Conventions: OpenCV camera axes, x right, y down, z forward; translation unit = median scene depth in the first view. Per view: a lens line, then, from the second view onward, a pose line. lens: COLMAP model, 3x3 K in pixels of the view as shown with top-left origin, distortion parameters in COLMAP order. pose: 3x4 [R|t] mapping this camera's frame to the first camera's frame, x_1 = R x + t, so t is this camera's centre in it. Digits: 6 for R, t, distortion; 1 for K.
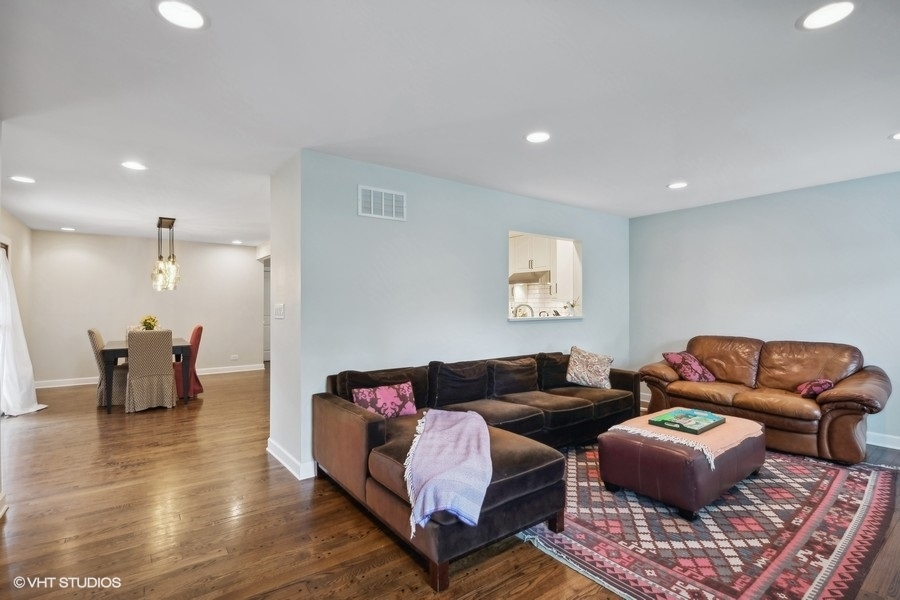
lens RADIAL K [[436.9, 0, 452.0], [0, 436.9, 302.4], [0, 0, 1]] dist [-0.001752, 0.000071]
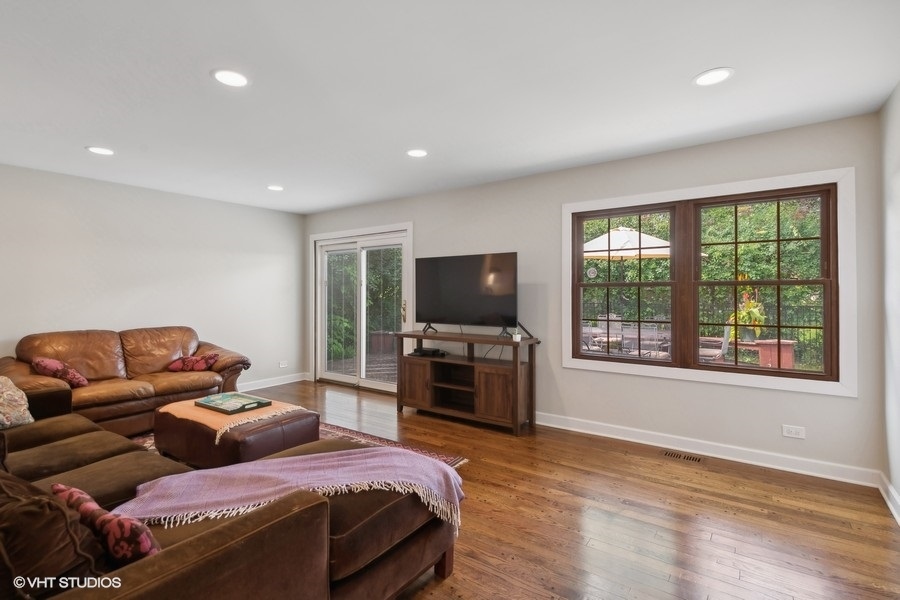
lens RADIAL K [[436.9, 0, 448.6], [0, 436.9, 294.9], [0, 0, 1]] dist [-0.001752, 0.000071]
pose [[-0.335848, 0.000016, 0.941916, -0.757138], [-0.004957, 0.999986, -0.001784, 0.006874], [-0.941903, -0.005268, -0.335843, 1.020265]]
